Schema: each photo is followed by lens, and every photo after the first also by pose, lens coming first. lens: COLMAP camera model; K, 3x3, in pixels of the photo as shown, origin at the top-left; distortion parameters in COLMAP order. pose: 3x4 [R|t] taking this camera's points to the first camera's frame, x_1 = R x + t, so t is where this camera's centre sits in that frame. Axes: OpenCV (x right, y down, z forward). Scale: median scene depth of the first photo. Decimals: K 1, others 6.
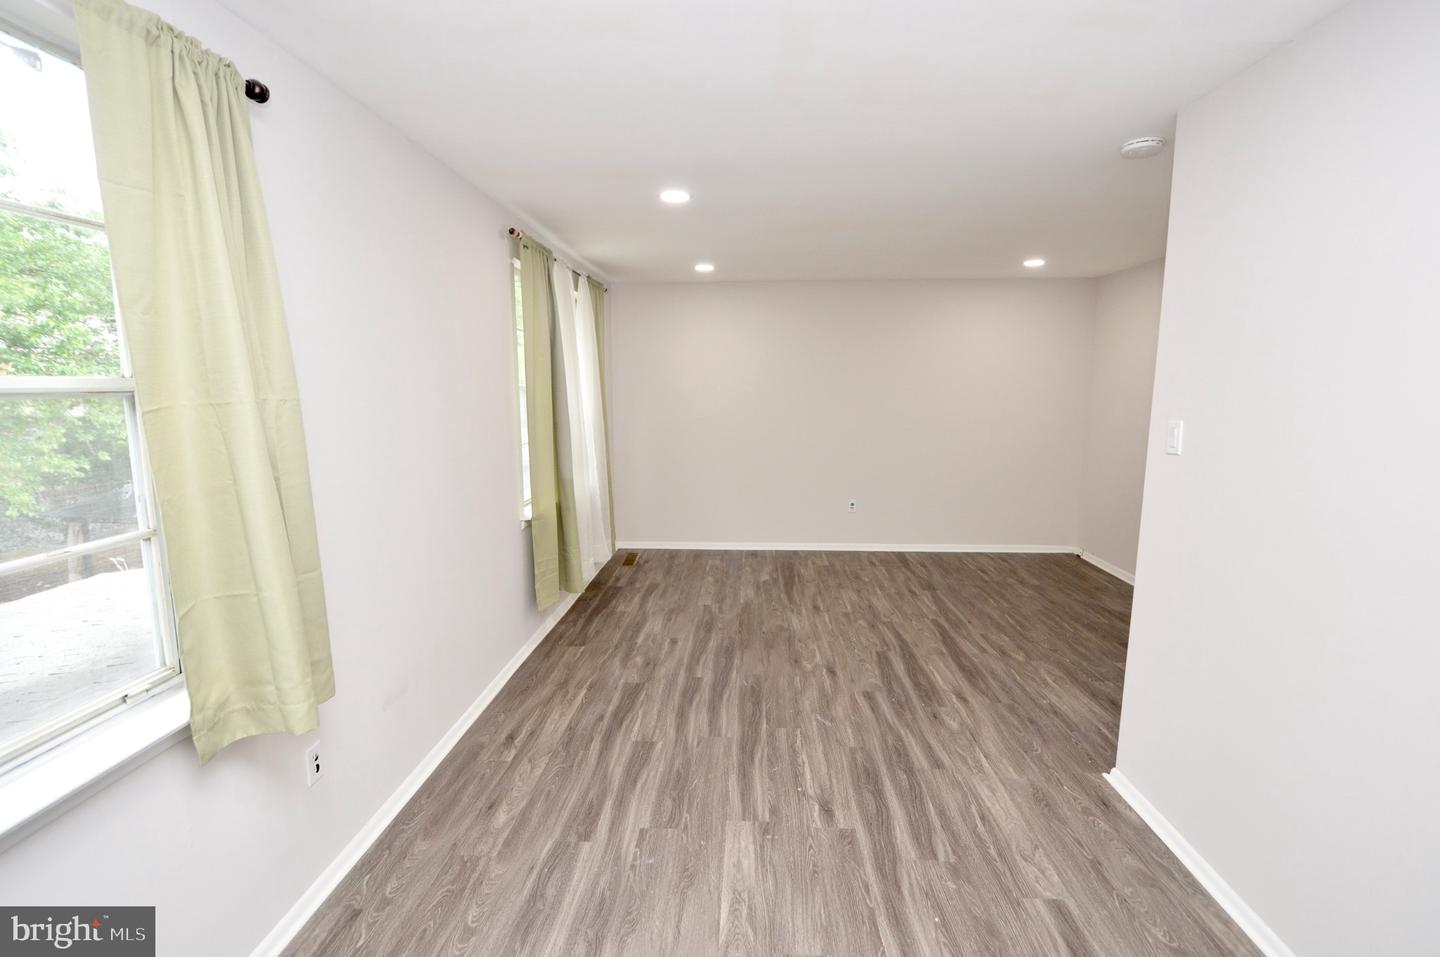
lens RADIAL K [[658.1, 0, 714.6], [0, 658.1, 477.0], [0, 0, 1]] dist [0.001631, -0.011643]
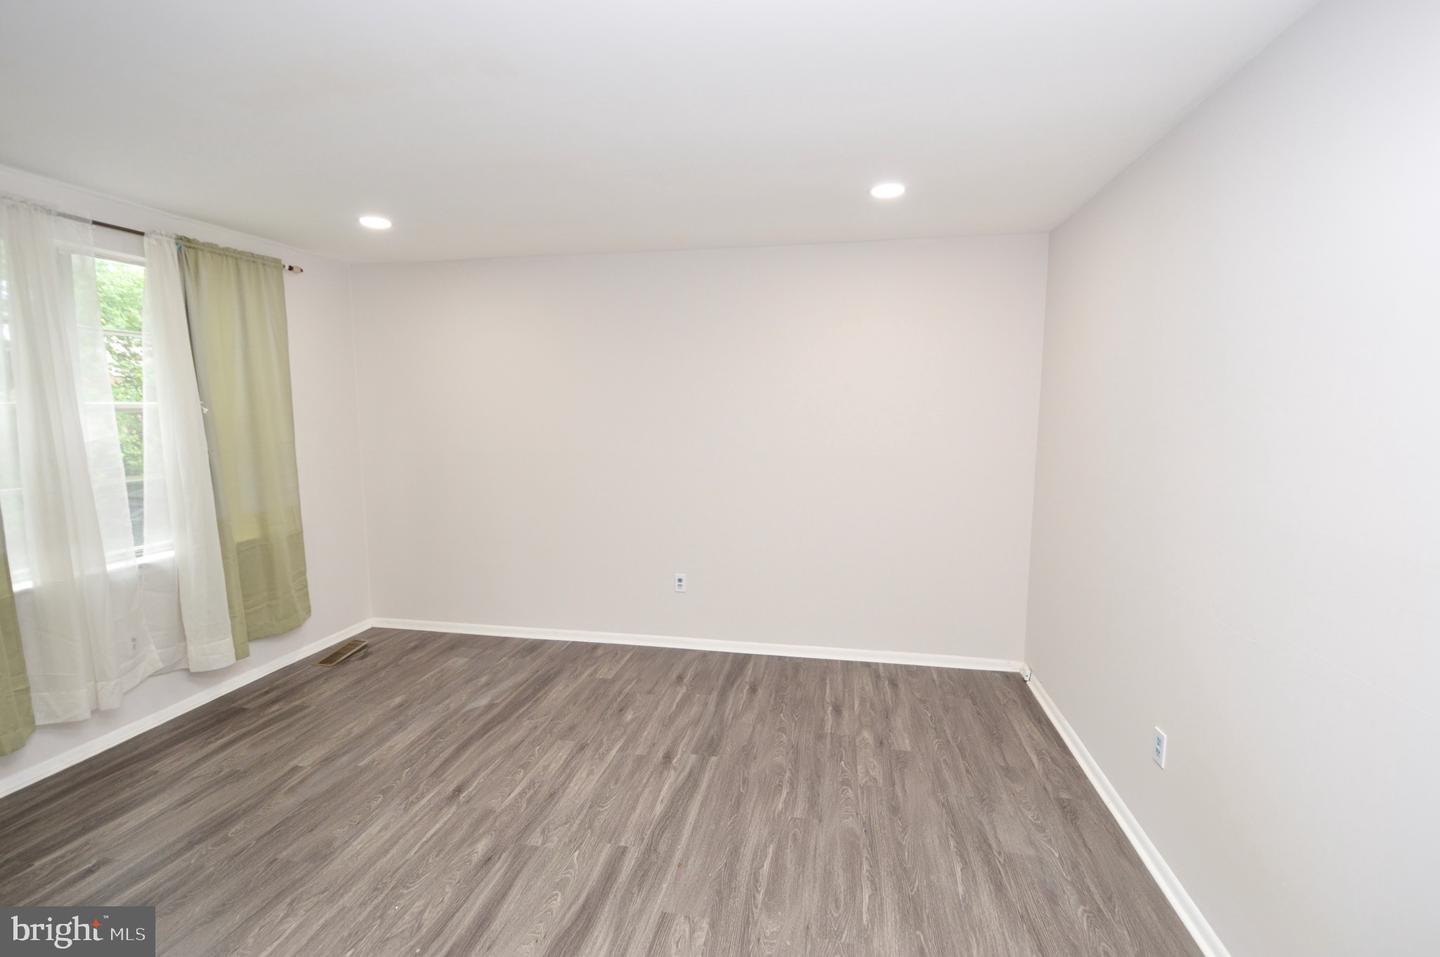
lens RADIAL K [[658.1, 0, 708.8], [0, 658.1, 477.8], [0, 0, 1]] dist [0.001631, -0.011643]
pose [[0.991351, 0.018620, -0.129909, 0.461223], [-0.021838, 0.999488, -0.023393, -0.068211], [0.129407, 0.026027, 0.991250, 0.477227]]
